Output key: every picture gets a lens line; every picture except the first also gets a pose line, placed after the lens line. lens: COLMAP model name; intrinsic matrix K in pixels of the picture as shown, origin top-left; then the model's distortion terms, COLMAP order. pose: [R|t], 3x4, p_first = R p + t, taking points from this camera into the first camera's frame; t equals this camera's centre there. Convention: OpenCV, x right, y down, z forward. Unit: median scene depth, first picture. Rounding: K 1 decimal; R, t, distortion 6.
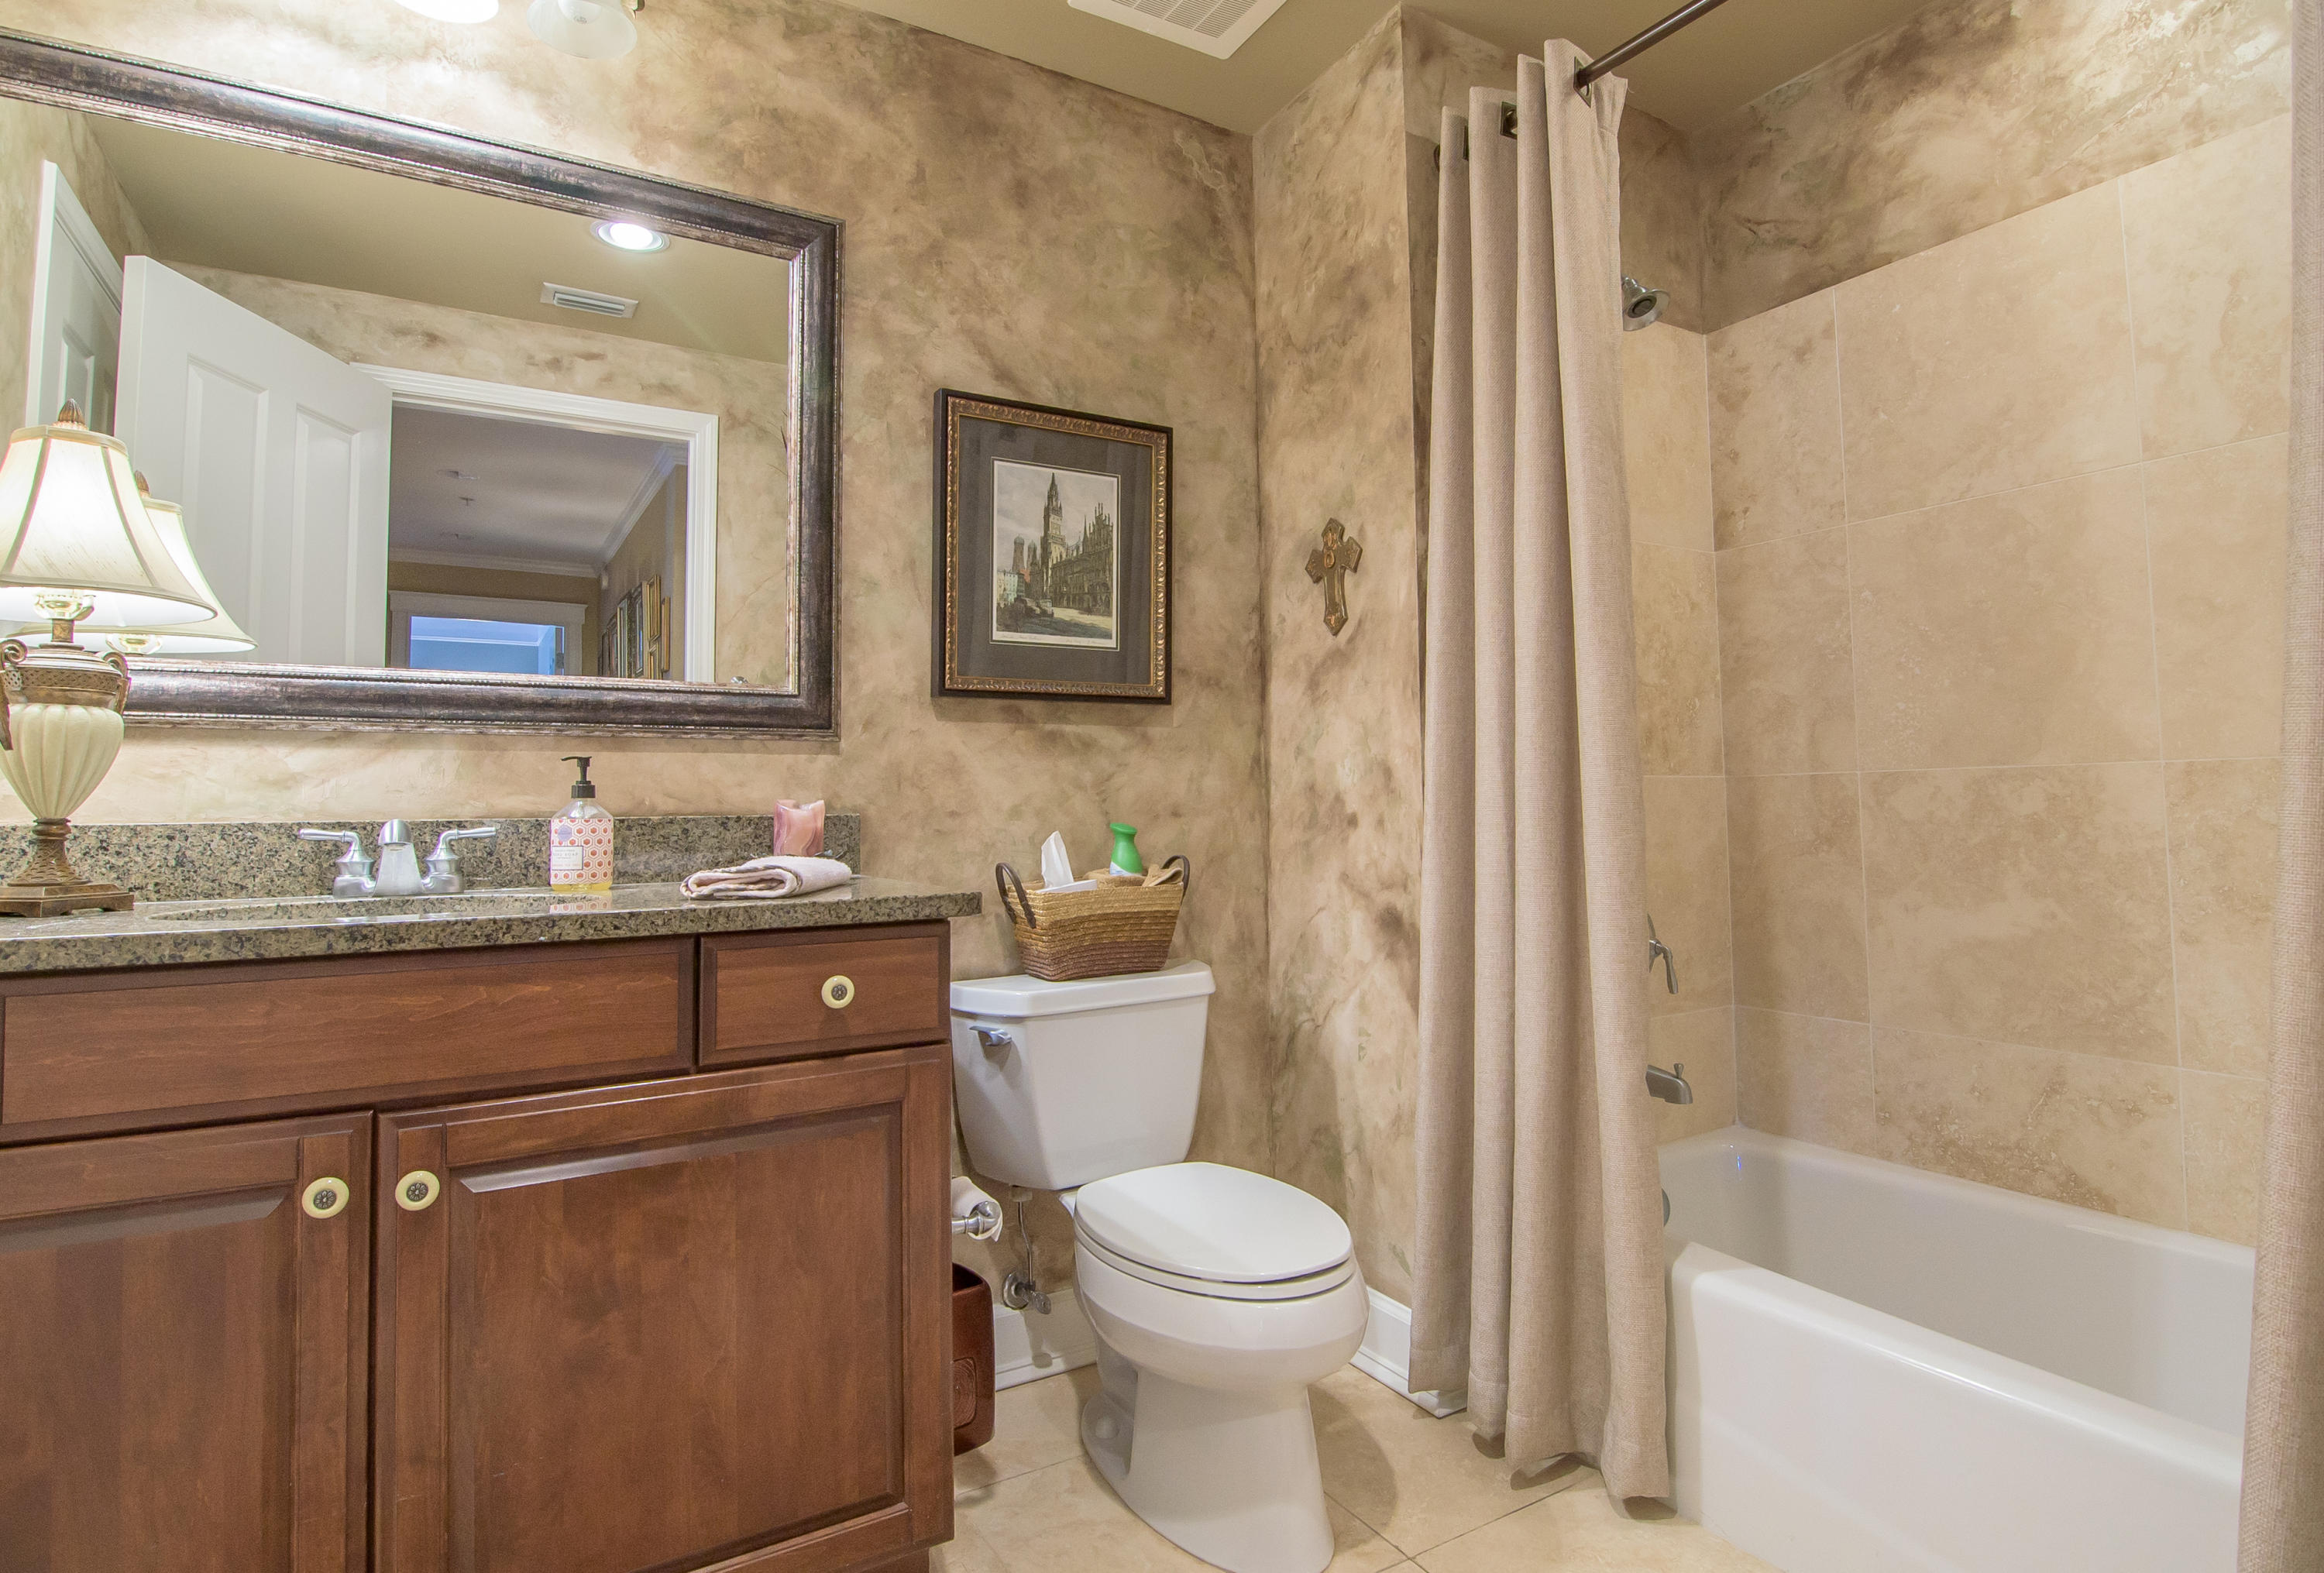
lens RADIAL K [[1129.4, 0, 1162.0], [0, 1129.4, 786.5], [0, 0, 1]] dist [-0.004787, -0.016294]
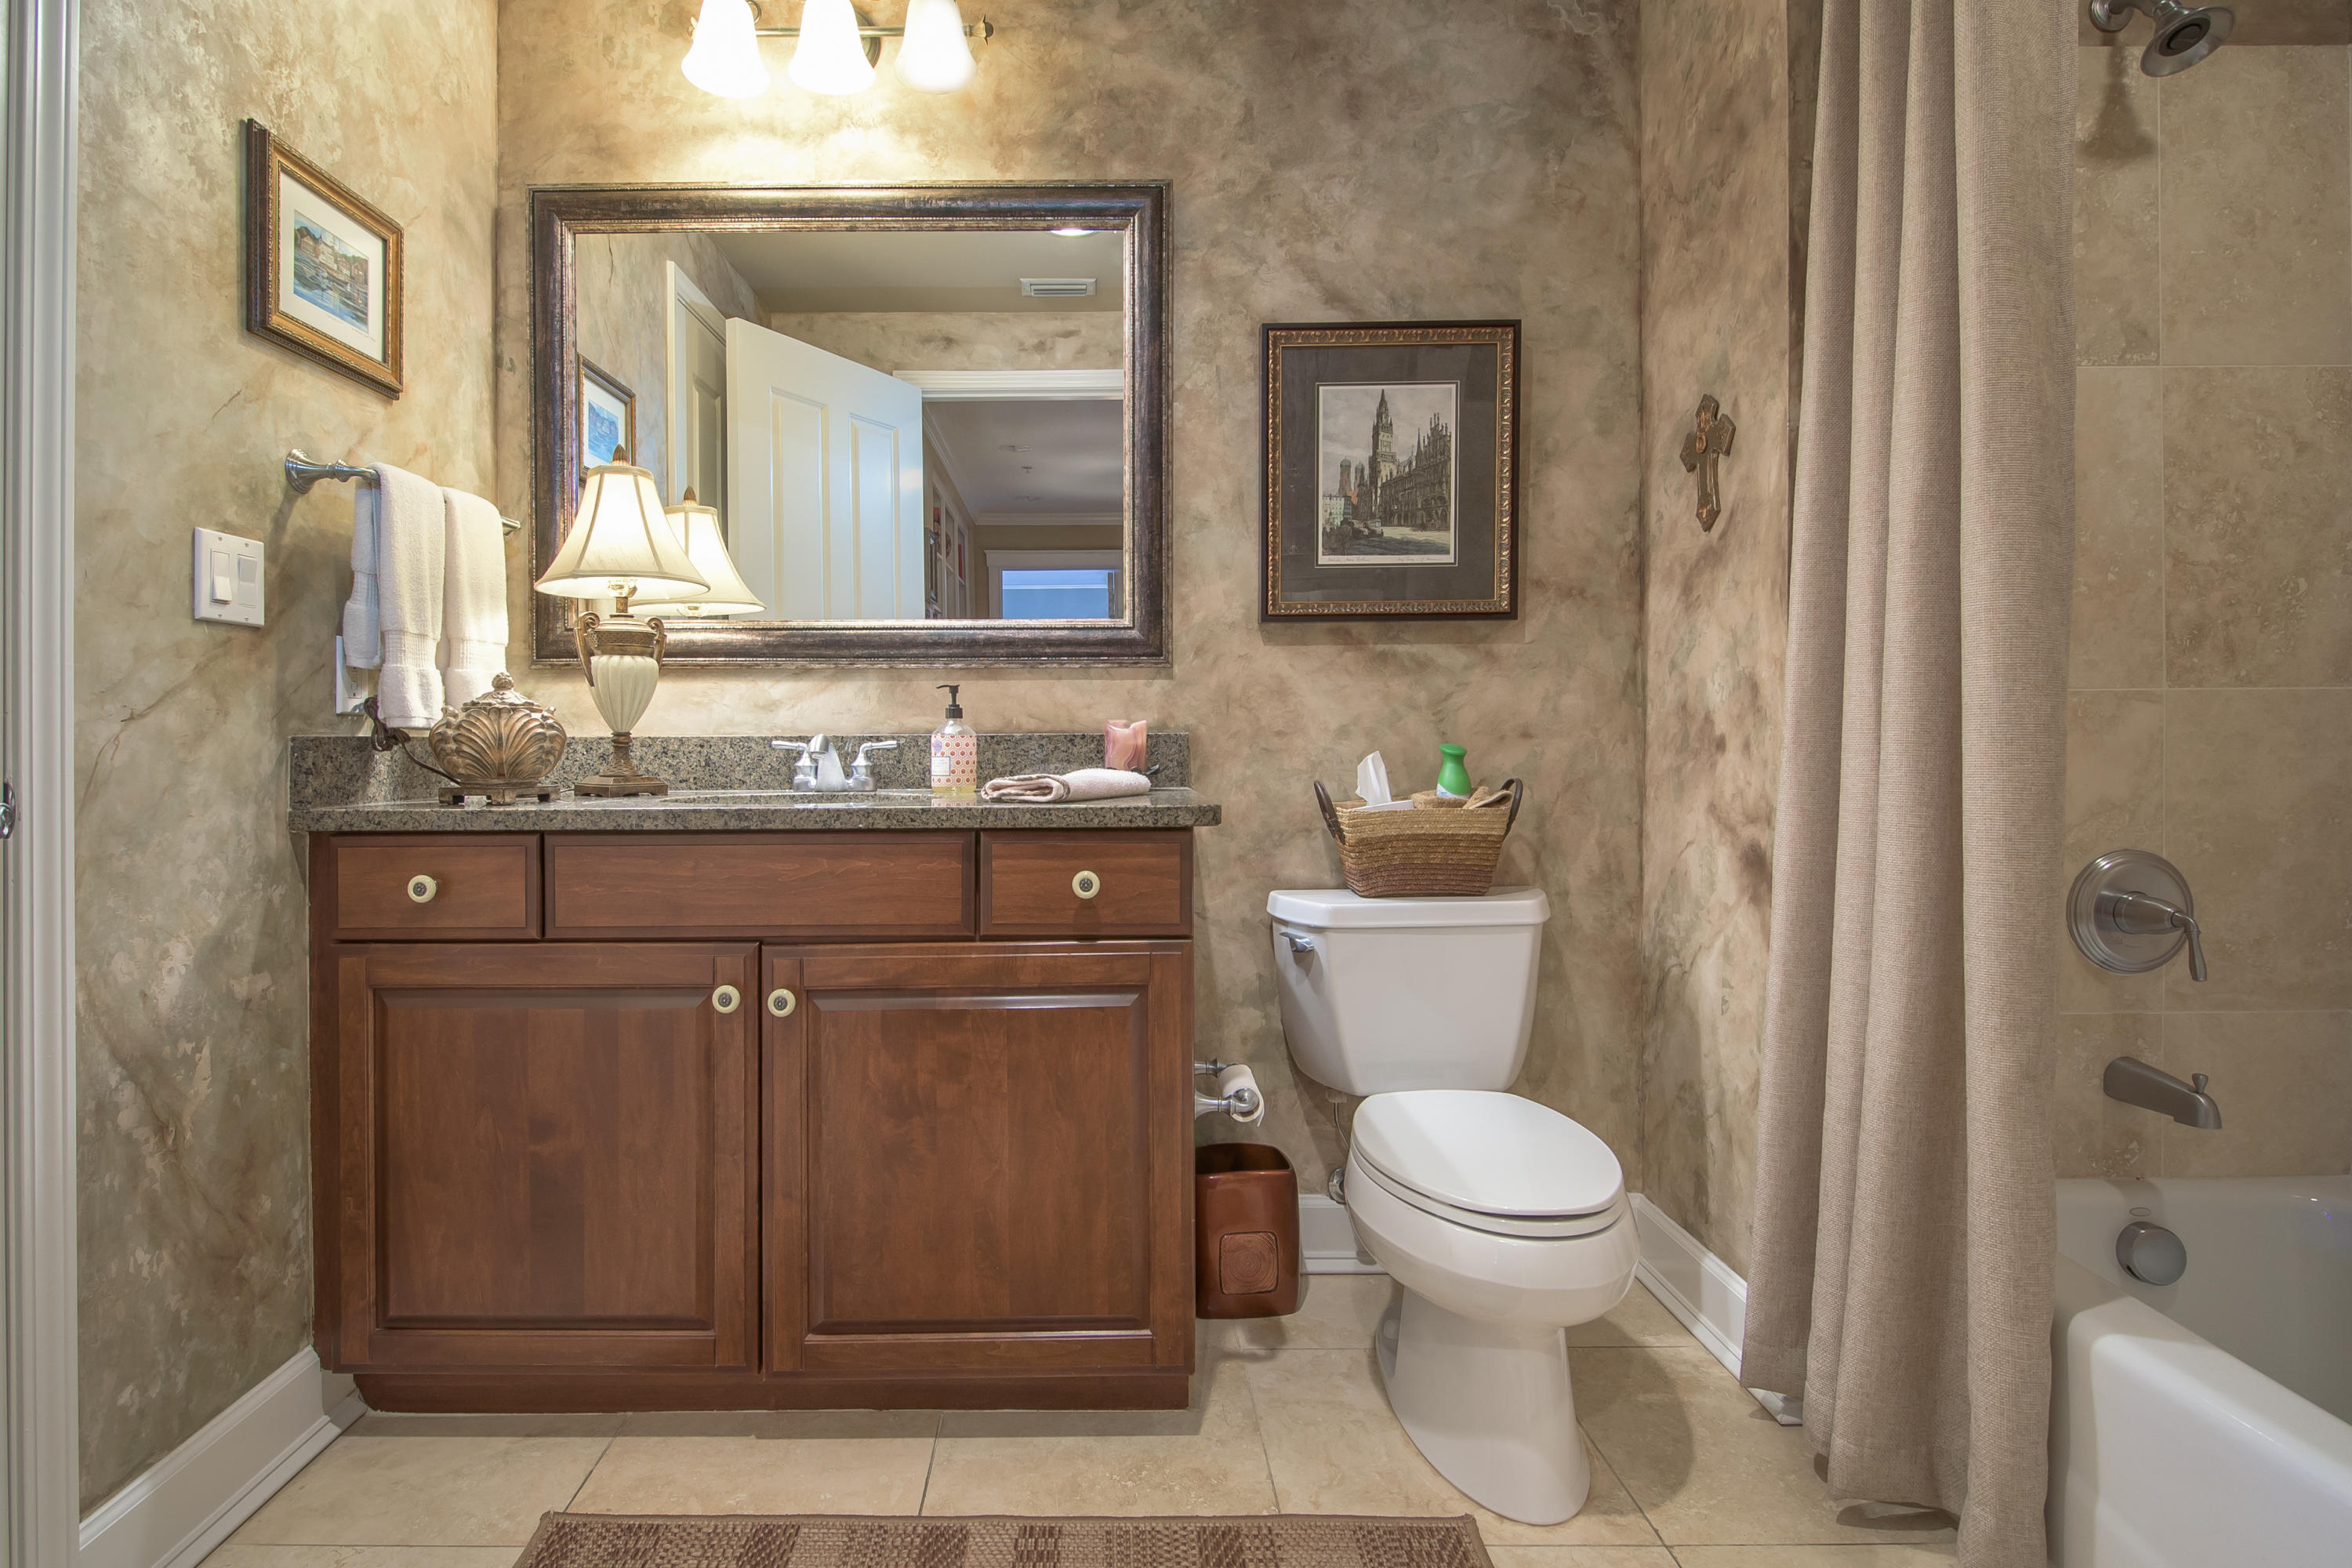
lens RADIAL K [[1141.2, 0, 1176.0], [0, 1141.2, 784.0], [0, 0, 1]] dist [0.004204, -0.010786]
pose [[0.867292, 0.028189, -0.497001, 0.258211], [0.005221, 0.997825, 0.065707, 0.000926], [0.497773, -0.059582, 0.865259, 0.022918]]
